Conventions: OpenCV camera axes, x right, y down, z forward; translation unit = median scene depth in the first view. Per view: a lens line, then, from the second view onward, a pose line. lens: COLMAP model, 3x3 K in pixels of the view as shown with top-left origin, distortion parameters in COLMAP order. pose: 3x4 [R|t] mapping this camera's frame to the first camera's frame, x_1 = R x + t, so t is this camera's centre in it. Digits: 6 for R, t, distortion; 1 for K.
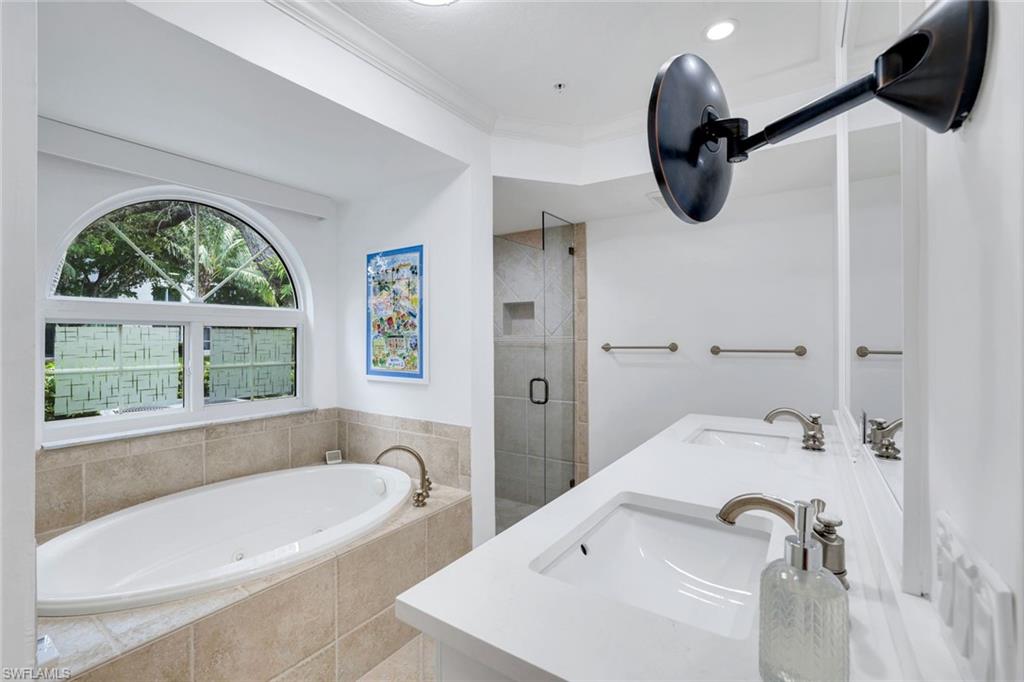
lens RADIAL K [[450.5, 0, 505.2], [0, 450.5, 333.7], [0, 0, 1]] dist [-0.017437, 0.000655]
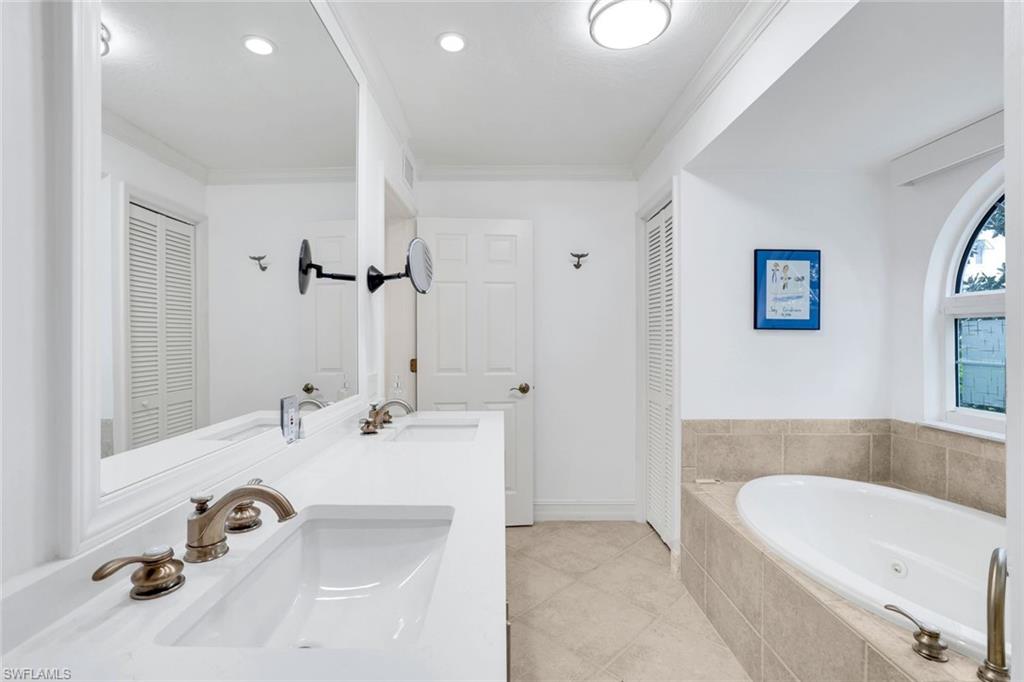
lens RADIAL K [[450.5, 0, 505.2], [0, 450.5, 333.7], [0, 0, 1]] dist [-0.017437, 0.000655]
pose [[-0.815561, -0.001652, -0.578669, 0.554424], [0.001461, 0.999987, -0.004914, 0.017672], [0.578669, -0.004853, -0.815548, 1.254967]]
